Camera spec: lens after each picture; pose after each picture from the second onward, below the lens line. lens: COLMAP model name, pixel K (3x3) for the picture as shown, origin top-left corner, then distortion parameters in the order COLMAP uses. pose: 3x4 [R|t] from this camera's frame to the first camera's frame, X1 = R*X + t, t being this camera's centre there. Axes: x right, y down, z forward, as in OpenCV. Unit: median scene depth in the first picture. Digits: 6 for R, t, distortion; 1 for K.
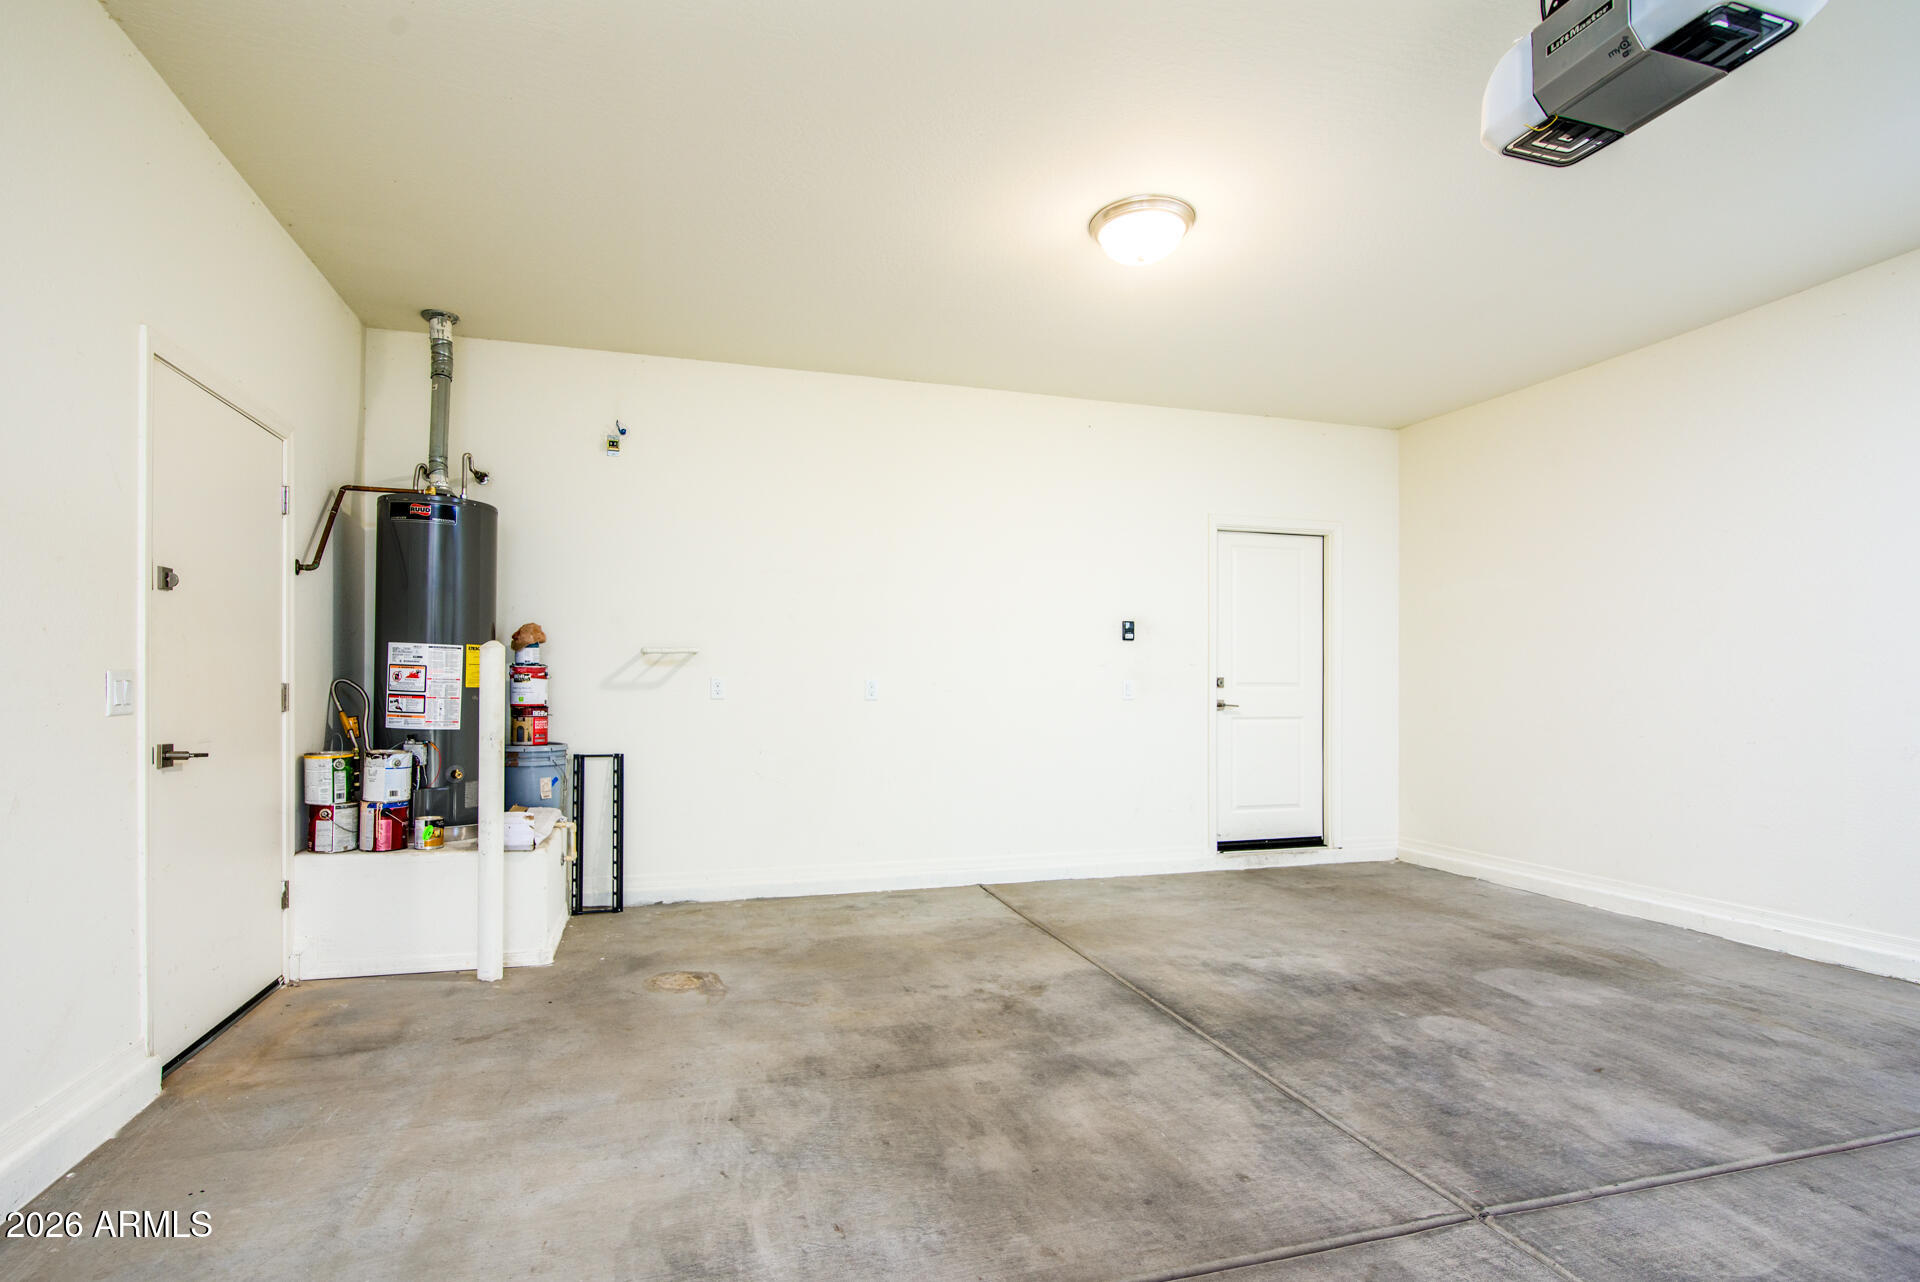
lens RADIAL K [[881.9, 0, 954.5], [0, 881.9, 669.3], [0, 0, 1]] dist [-0.000545, -0.000100]
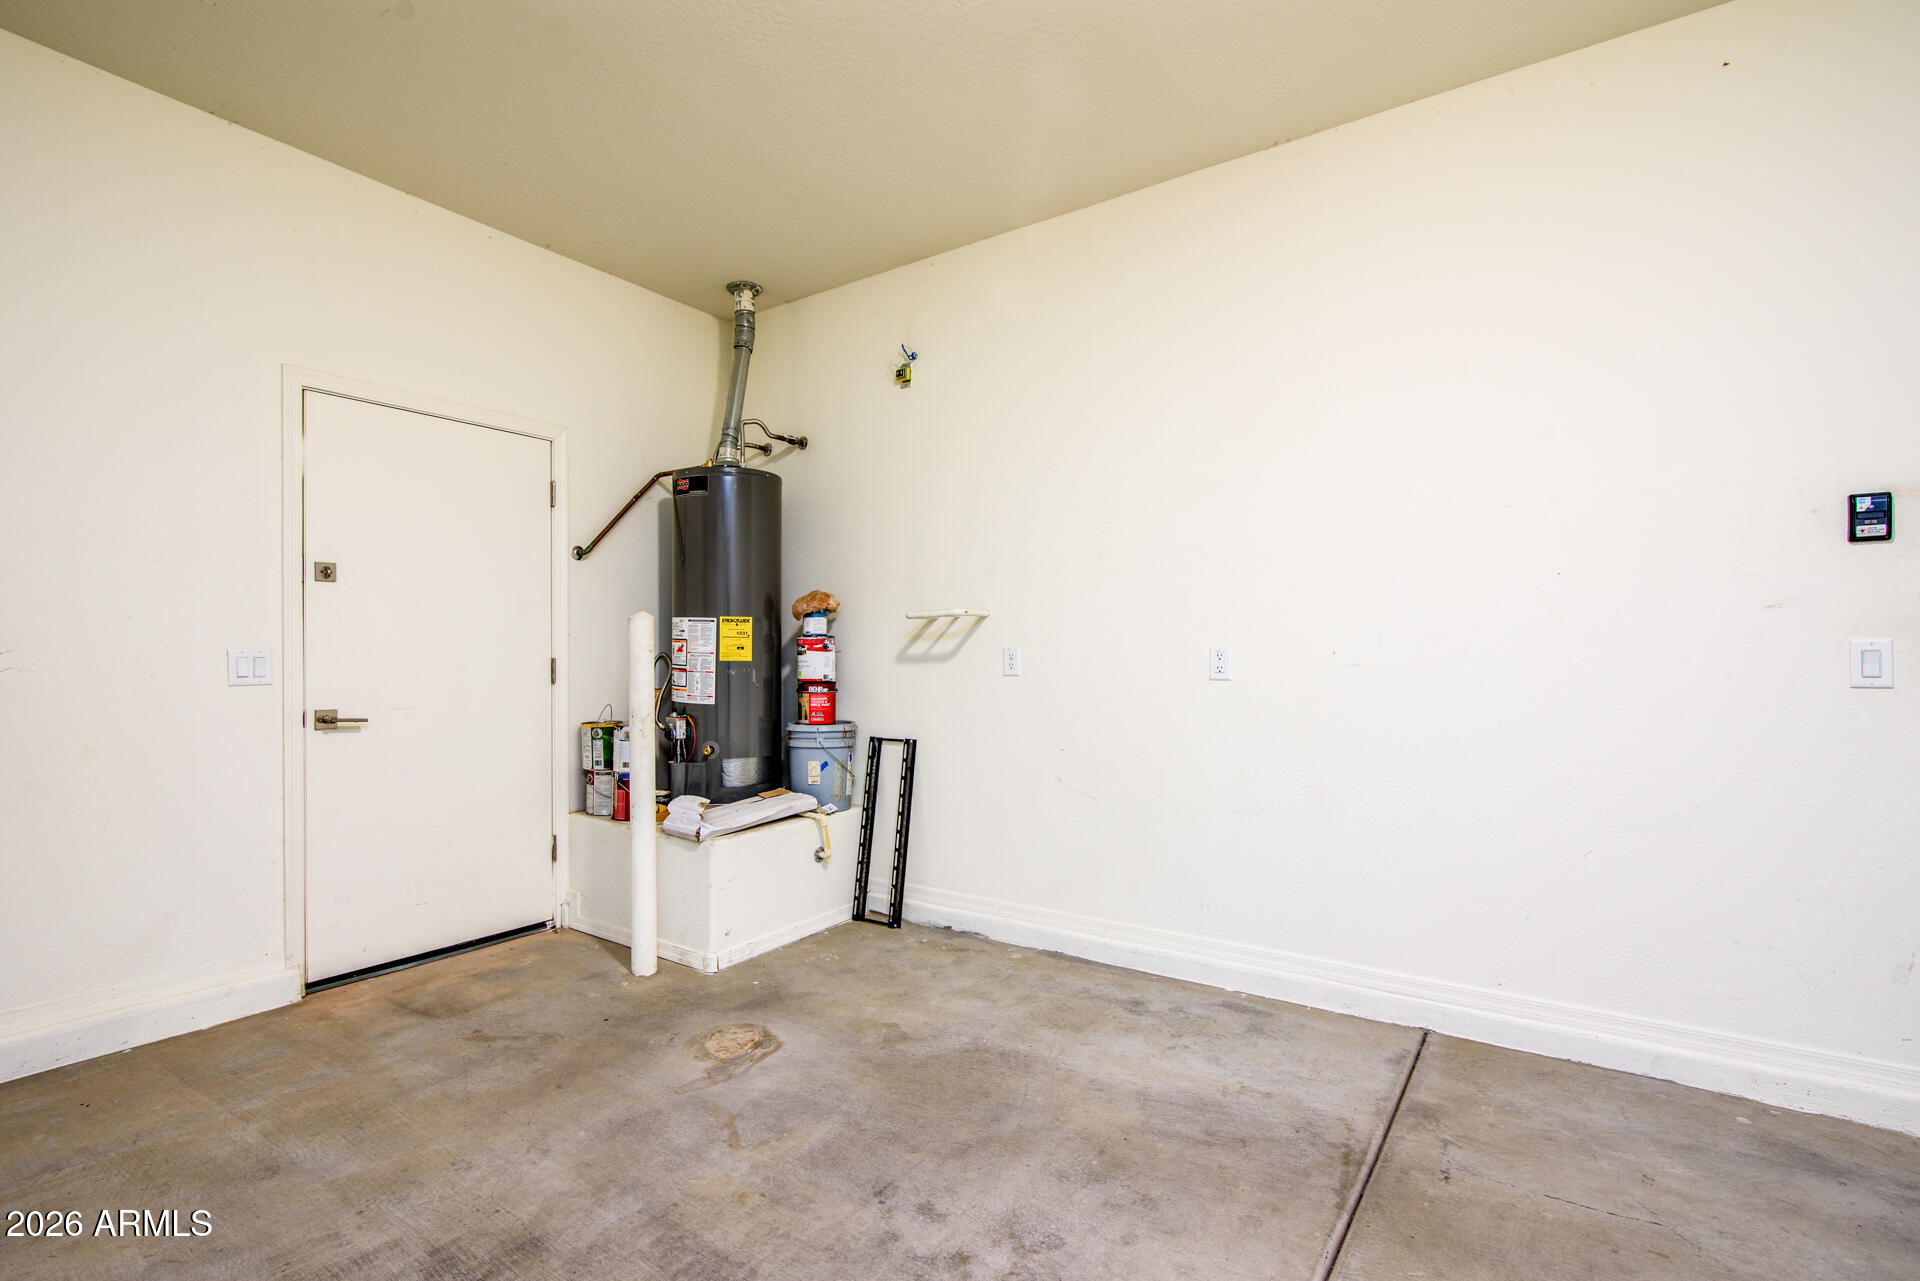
lens RADIAL K [[901.1, 0, 960.0], [0, 901.1, 640.5], [0, 0, 1]] dist [-0.001650, -0.000376]
pose [[0.609825, -0.019733, -0.792290, 0.375799], [0.020338, 0.999750, -0.009246, 0.011997], [0.792275, -0.010475, 0.610074, 0.581853]]
